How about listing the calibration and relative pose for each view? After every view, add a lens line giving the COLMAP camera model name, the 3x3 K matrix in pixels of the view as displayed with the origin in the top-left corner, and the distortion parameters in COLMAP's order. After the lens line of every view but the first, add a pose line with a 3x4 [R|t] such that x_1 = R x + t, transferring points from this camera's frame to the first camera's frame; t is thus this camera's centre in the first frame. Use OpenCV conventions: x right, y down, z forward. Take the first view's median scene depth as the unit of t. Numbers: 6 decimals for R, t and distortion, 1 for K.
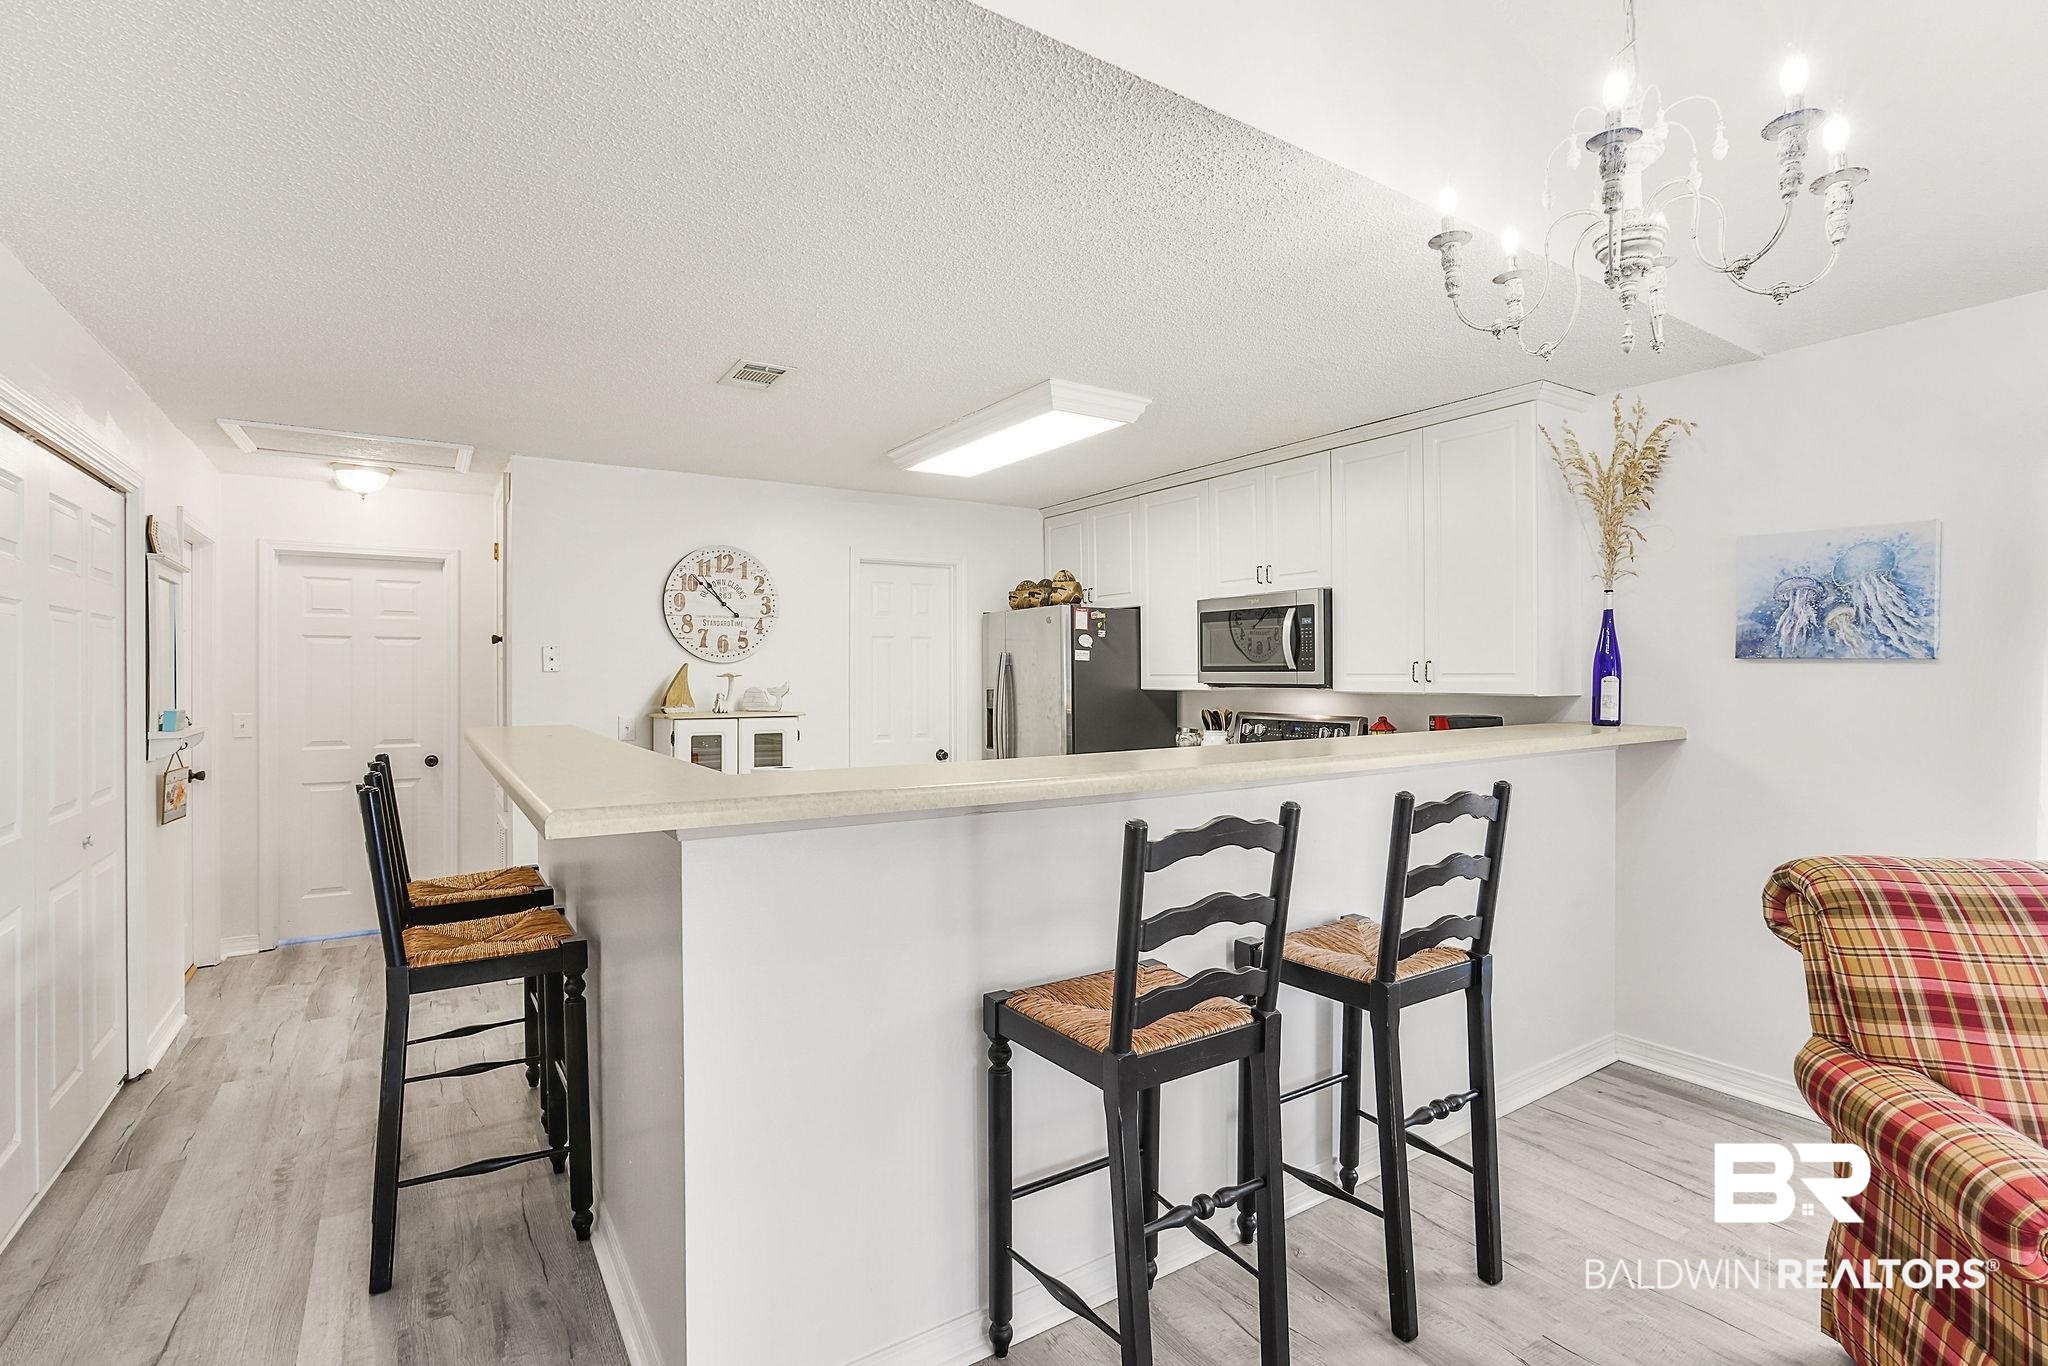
lens RADIAL K [[966.5, 0, 1025.0], [0, 966.5, 667.4], [0, 0, 1]] dist [-0.052964, 0.035523]
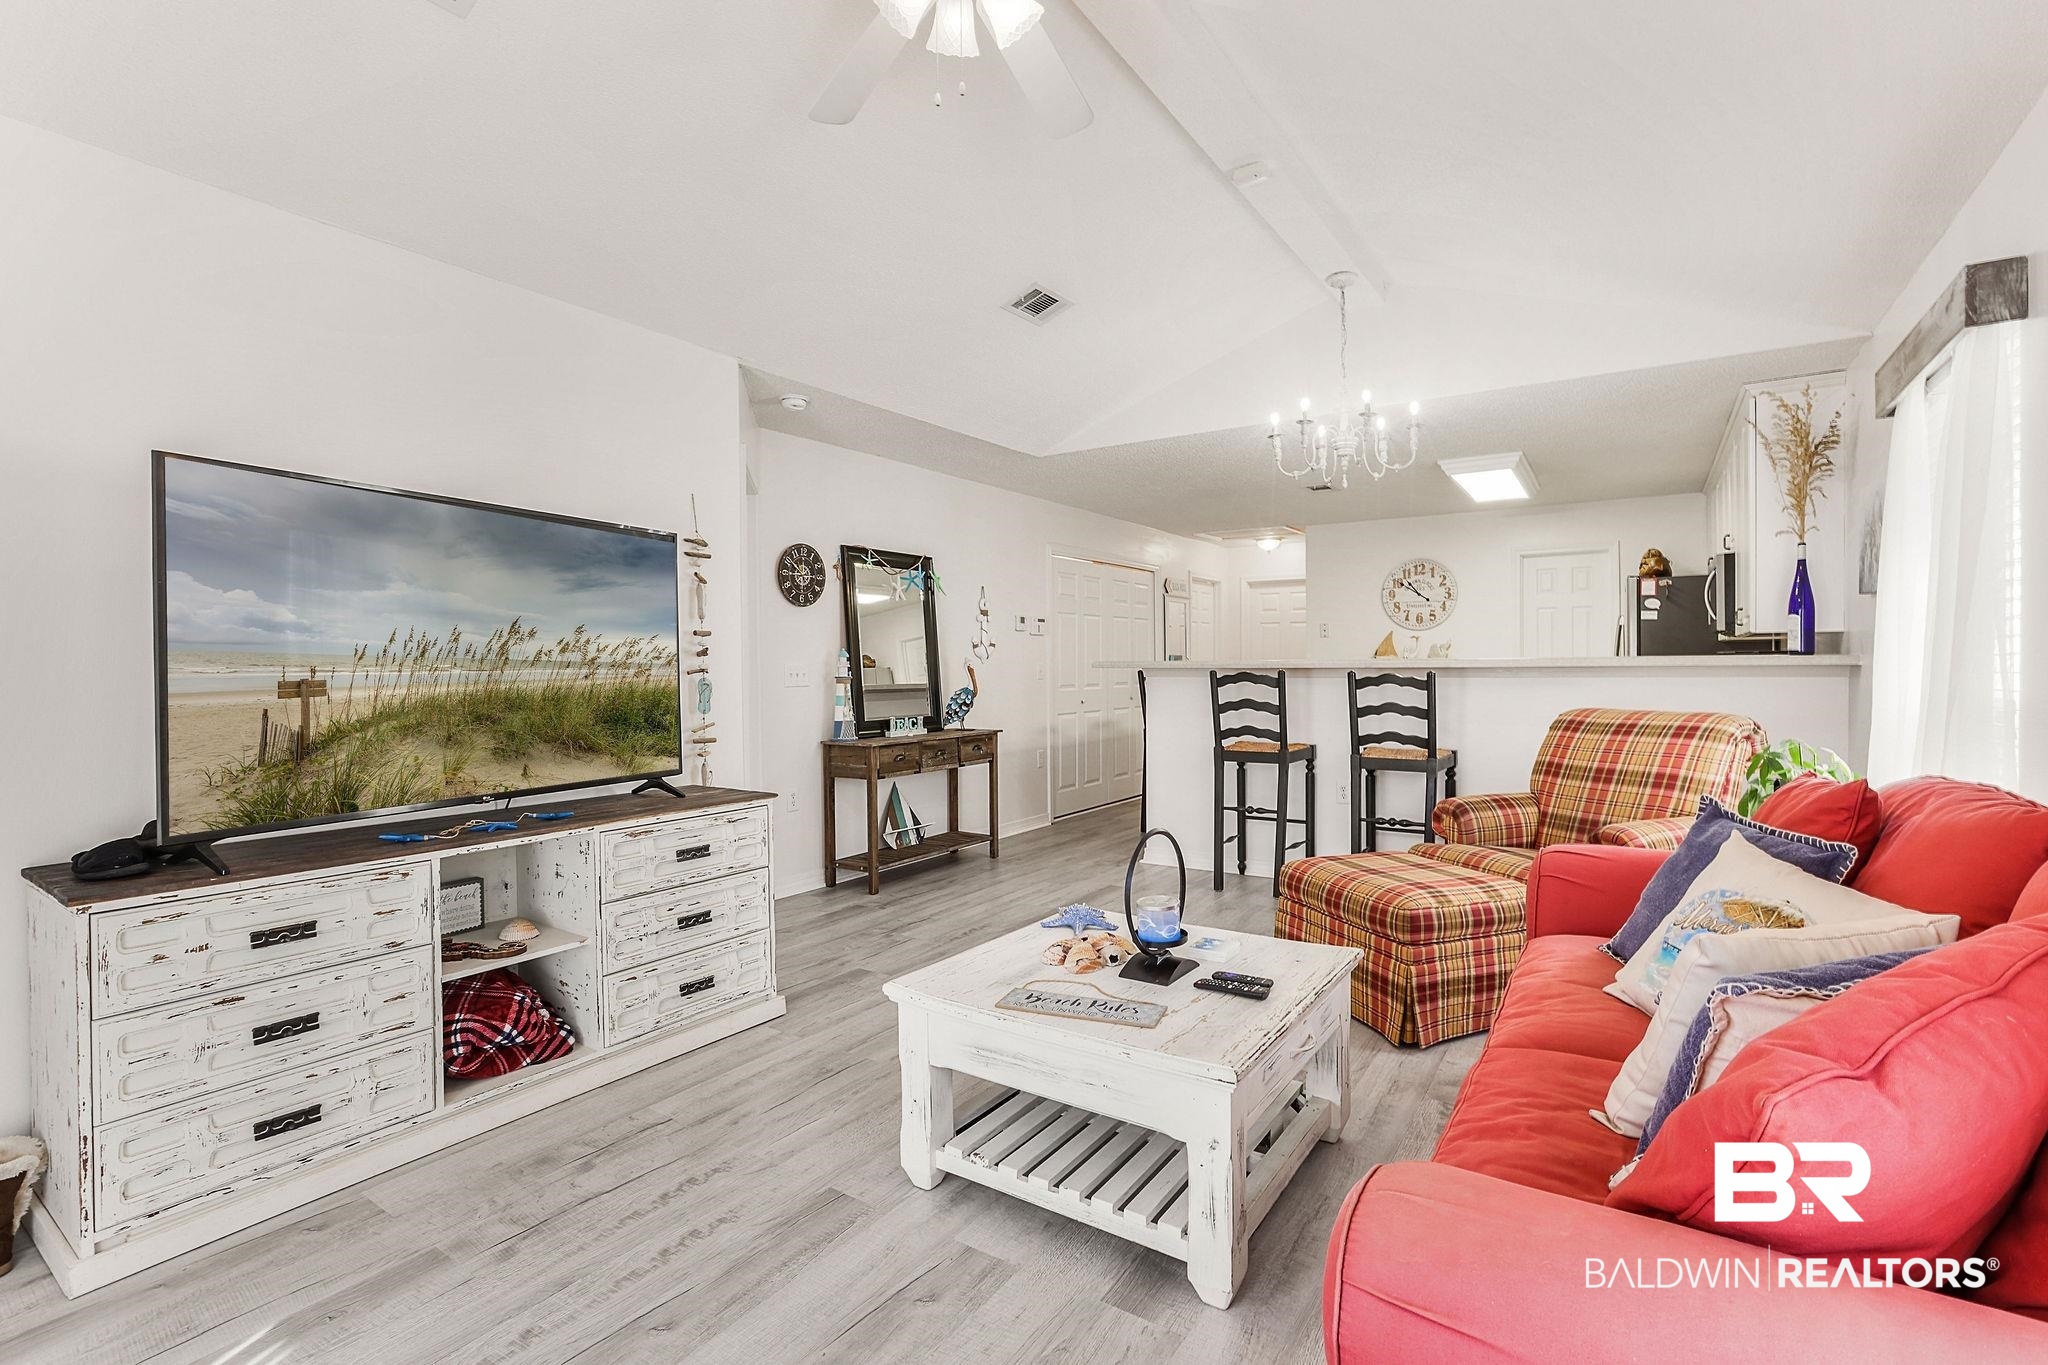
lens RADIAL K [[932.9, 0, 1014.1], [0, 932.9, 669.7], [0, 0, 1]] dist [-0.058278, 0.031769]
pose [[0.386459, 0.006287, -0.922285, 1.291067], [0.010848, 0.999877, 0.011362, 0.056105], [0.922243, -0.014395, 0.386343, -0.369476]]
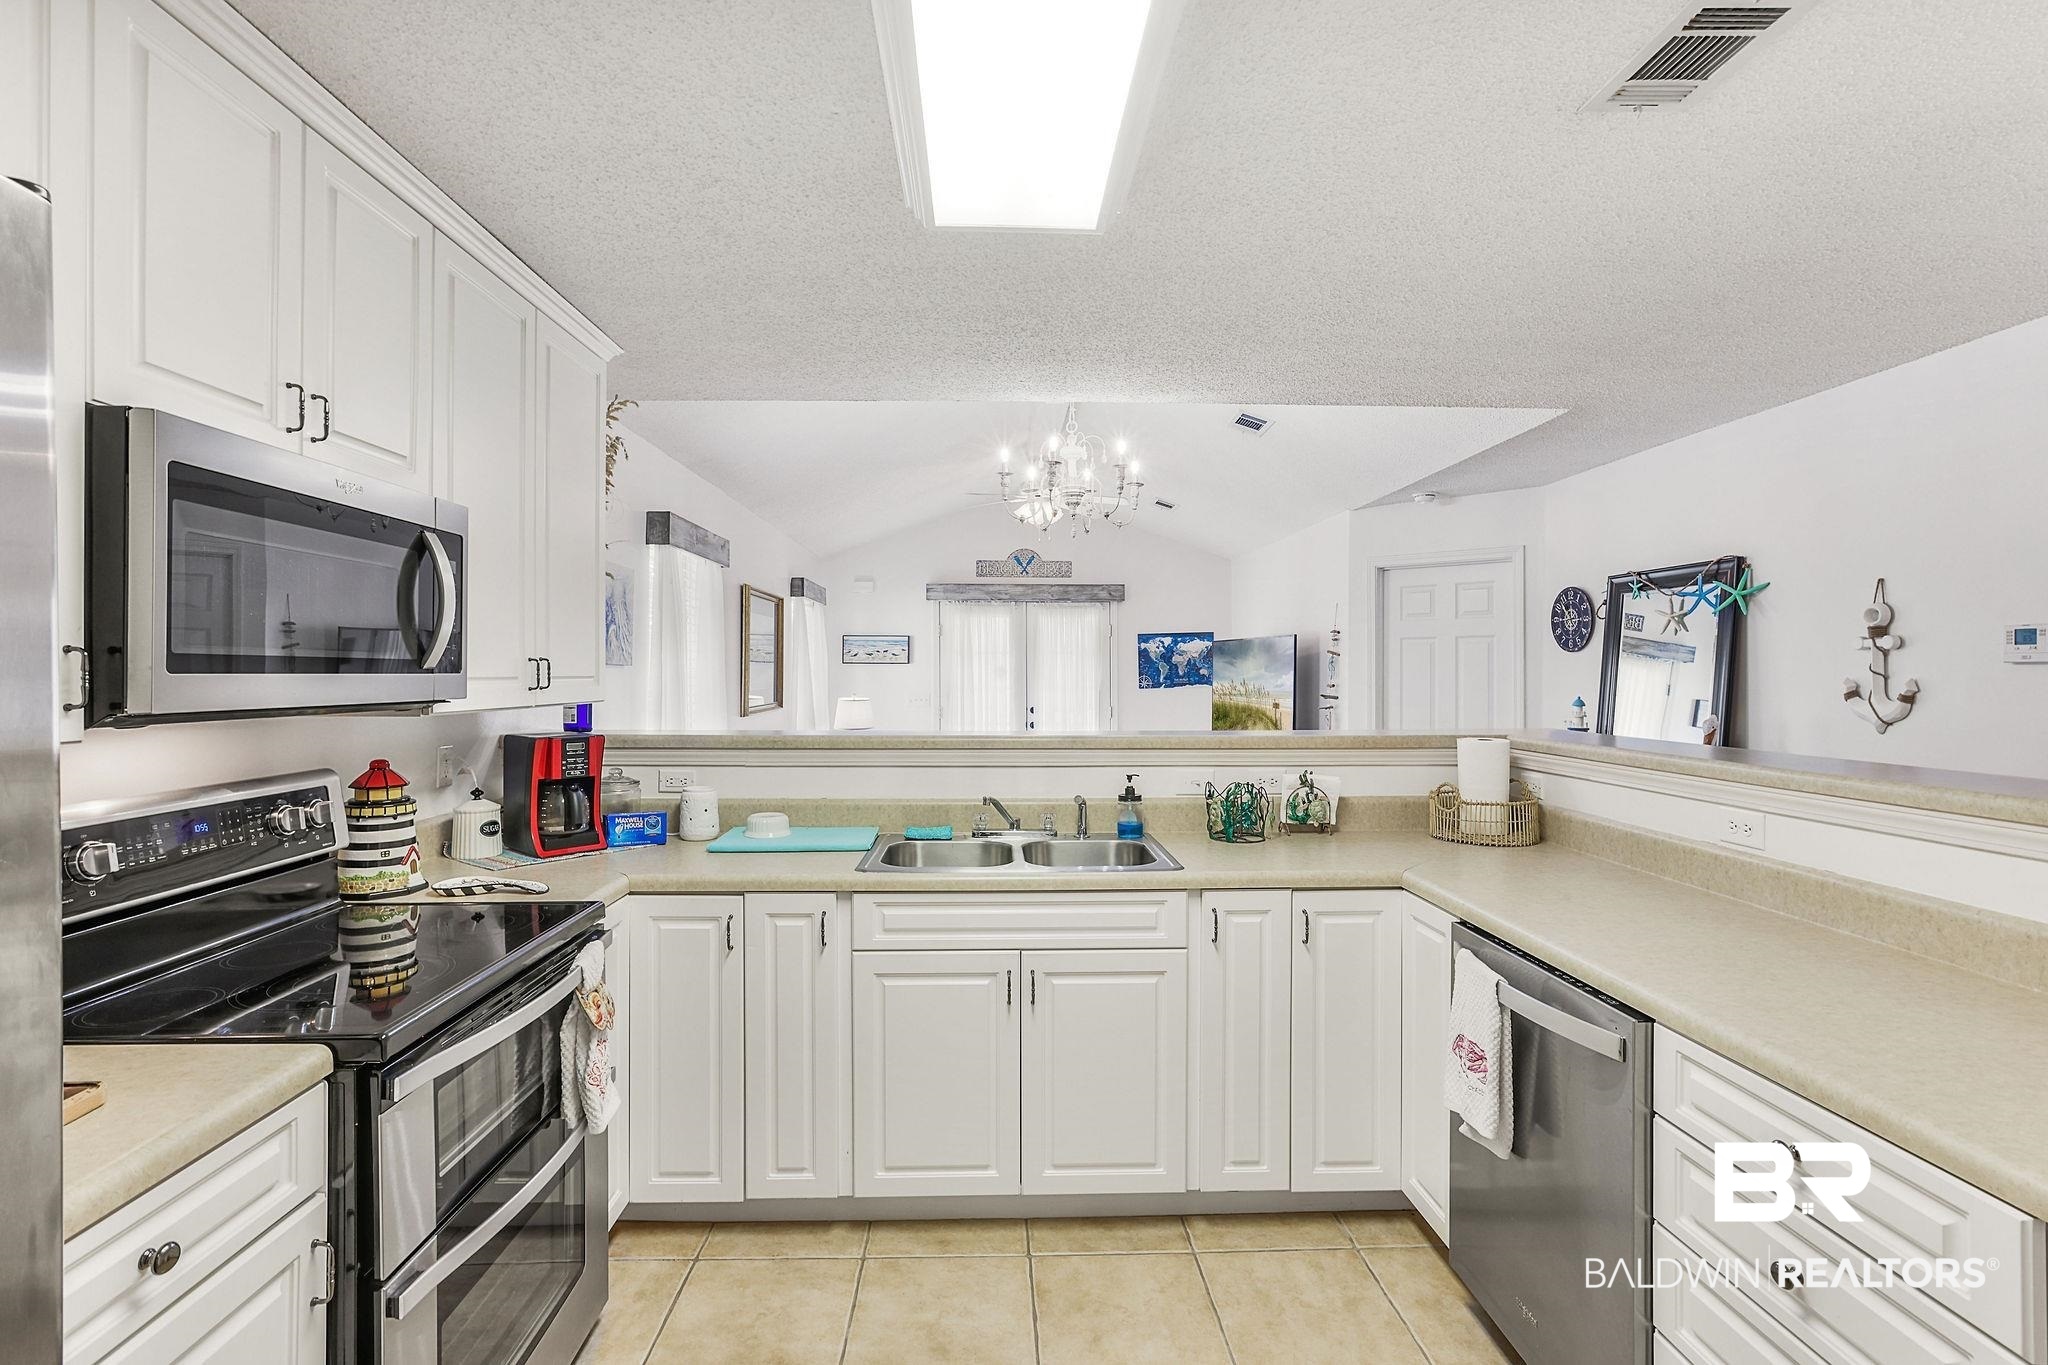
lens RADIAL K [[961.2, 0, 986.9], [0, 961.2, 676.1], [0, 0, 1]] dist [-0.003549, 0.034893]
pose [[-0.840483, 0.001432, 0.541835, -0.244678], [0.000397, 0.999998, -0.002027, 0.008938], [-0.541837, -0.001489, -0.840482, 1.613174]]
